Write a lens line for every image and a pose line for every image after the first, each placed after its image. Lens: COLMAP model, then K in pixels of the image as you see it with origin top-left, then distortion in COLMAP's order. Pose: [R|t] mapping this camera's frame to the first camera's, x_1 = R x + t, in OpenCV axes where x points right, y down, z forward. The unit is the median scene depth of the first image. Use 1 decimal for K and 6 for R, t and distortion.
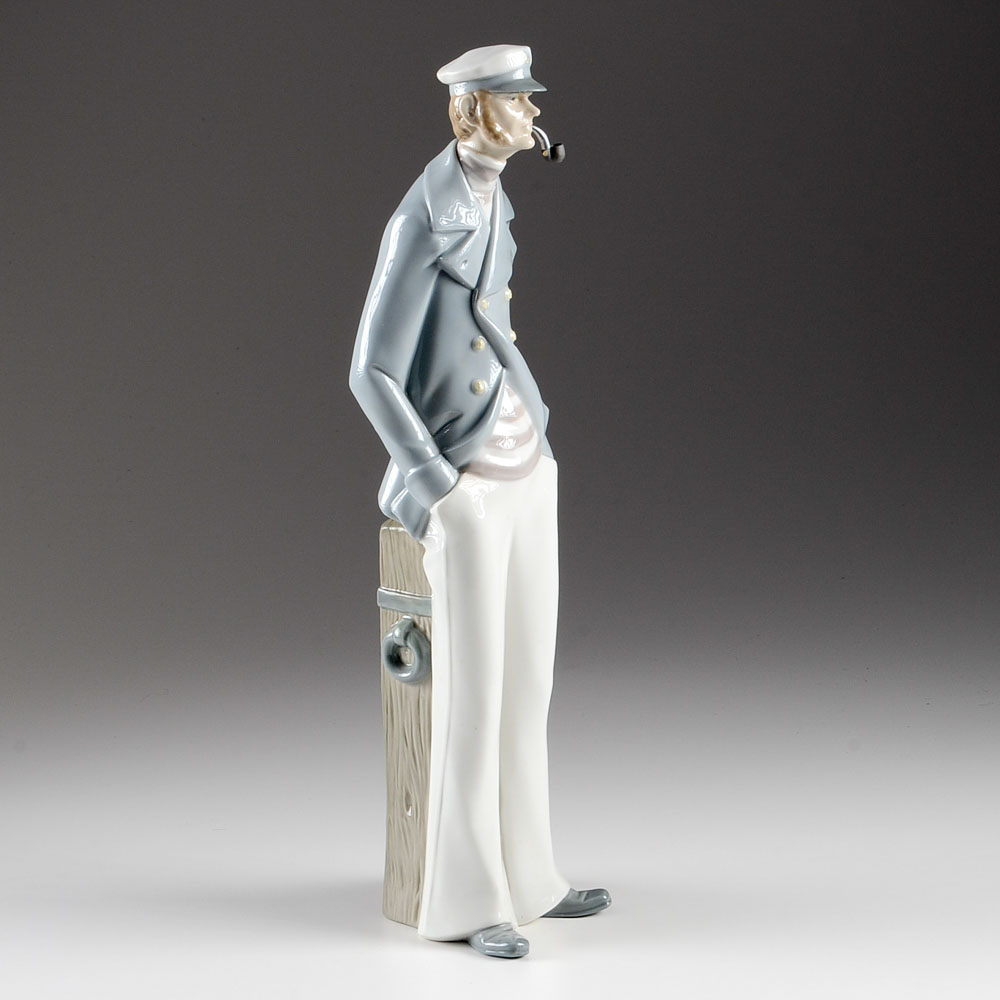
lens RADIAL K [[3048.4, 0, 499.5], [0, 3048.4, 500.0], [0, 0, 1]] dist [-0.211850, 0.000000]
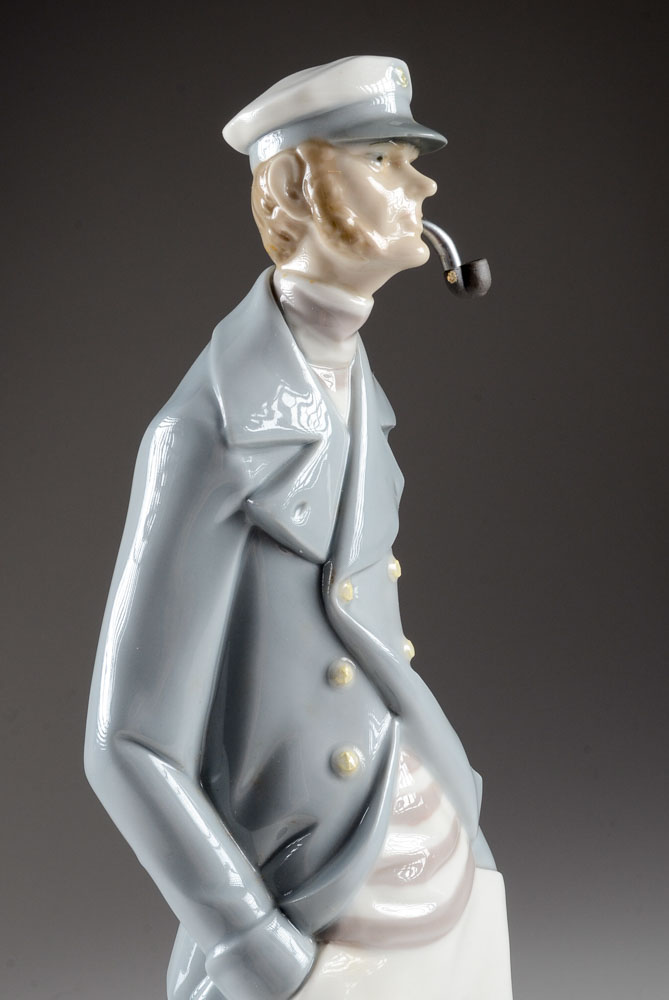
lens RADIAL K [[1211.5, 0, 335.3], [0, 1211.5, 499.7], [0, 0, 1]] dist [0.036671, 0.000000]
pose [[0.997490, -0.063685, -0.030939, 0.000054], [0.059006, 0.989241, -0.133865, -0.052934], [0.039132, 0.131703, 0.990517, 0.804699]]
